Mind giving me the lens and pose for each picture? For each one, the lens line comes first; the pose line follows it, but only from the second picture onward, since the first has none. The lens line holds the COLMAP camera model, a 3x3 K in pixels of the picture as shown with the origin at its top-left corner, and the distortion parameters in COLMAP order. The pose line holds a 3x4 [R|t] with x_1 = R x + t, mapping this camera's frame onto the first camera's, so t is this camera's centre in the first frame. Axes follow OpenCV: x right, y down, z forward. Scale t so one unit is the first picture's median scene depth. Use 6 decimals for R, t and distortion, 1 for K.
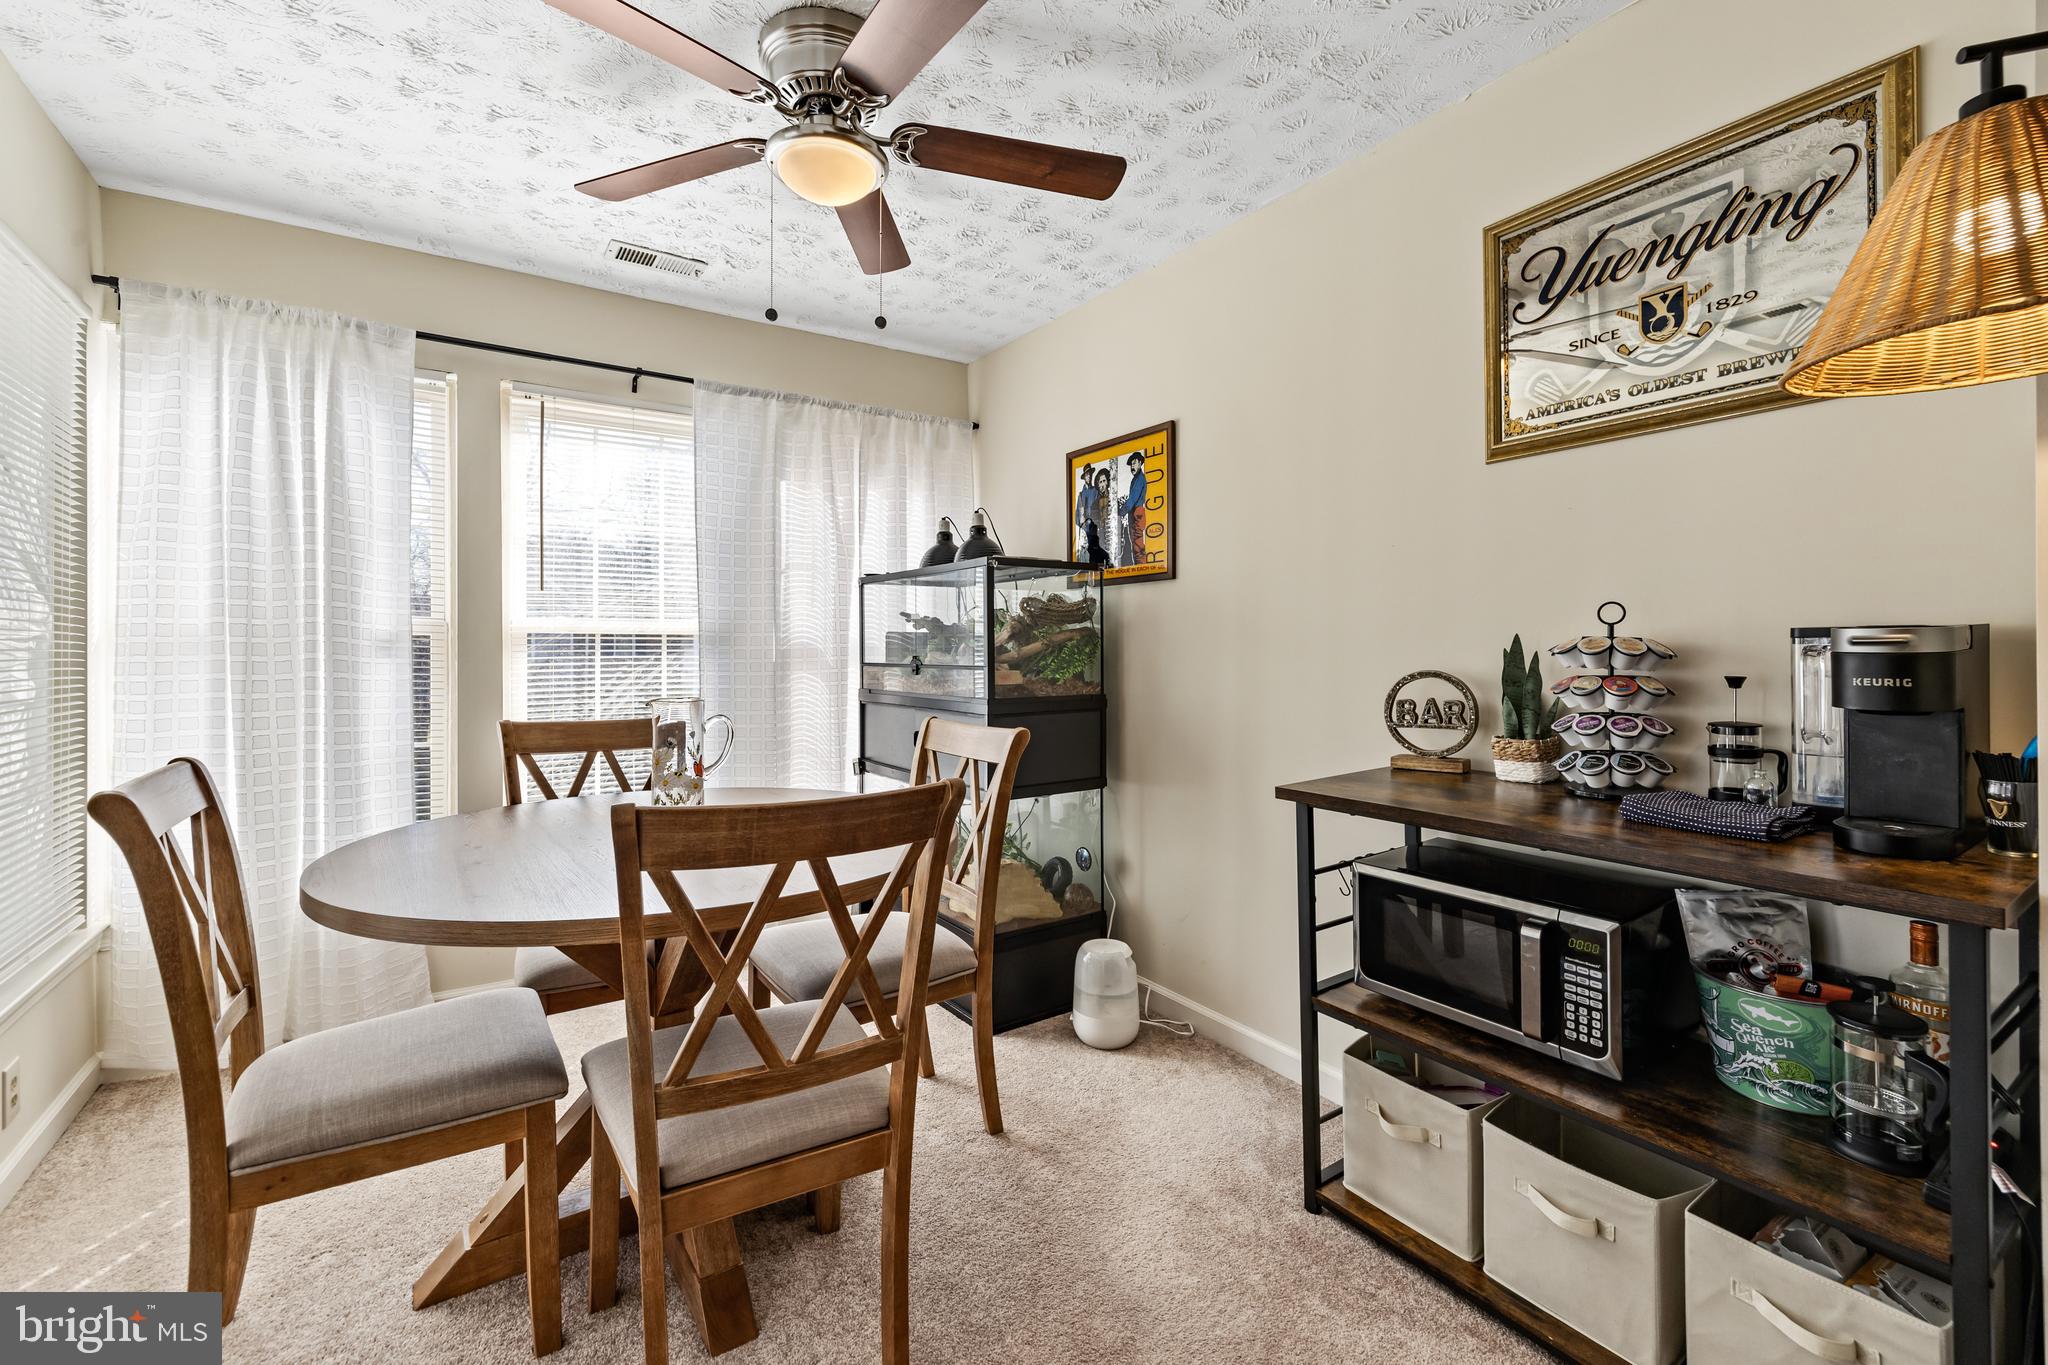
lens RADIAL K [[869.8, 0, 1002.0], [0, 869.8, 651.2], [0, 0, 1]] dist [0.001265, 0.000605]
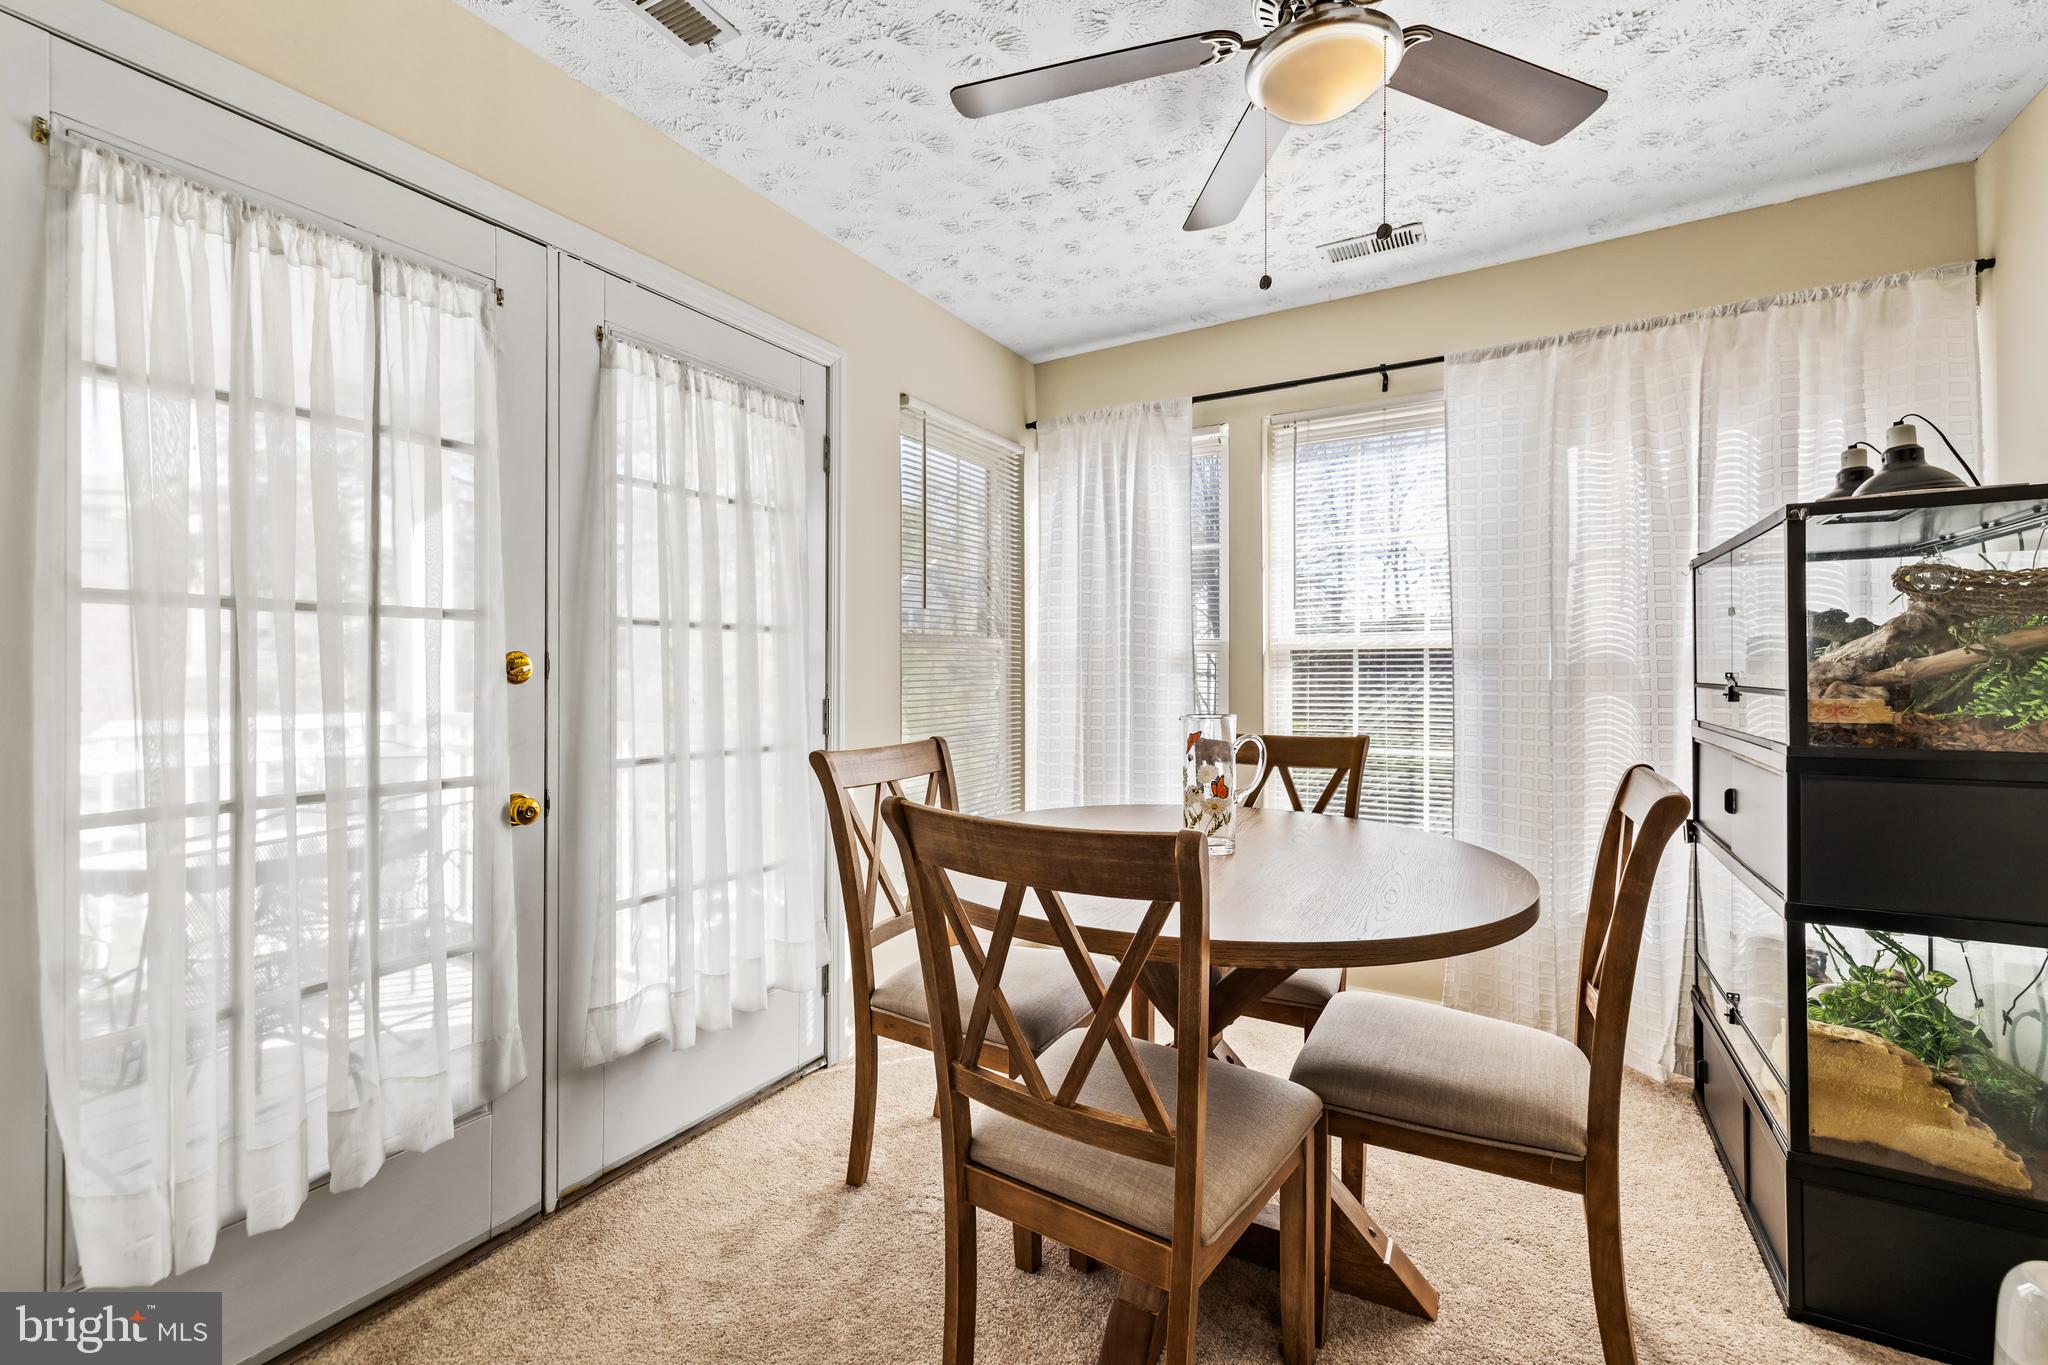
lens RADIAL K [[869.8, 0, 1013.5], [0, 869.8, 671.5], [0, 0, 1]] dist [0.001265, 0.000605]
pose [[0.435023, 0.000462, -0.900419, 0.281408], [0.001205, 0.999999, 0.001096, 0.003499], [0.900419, -0.001562, 0.435022, 0.263004]]
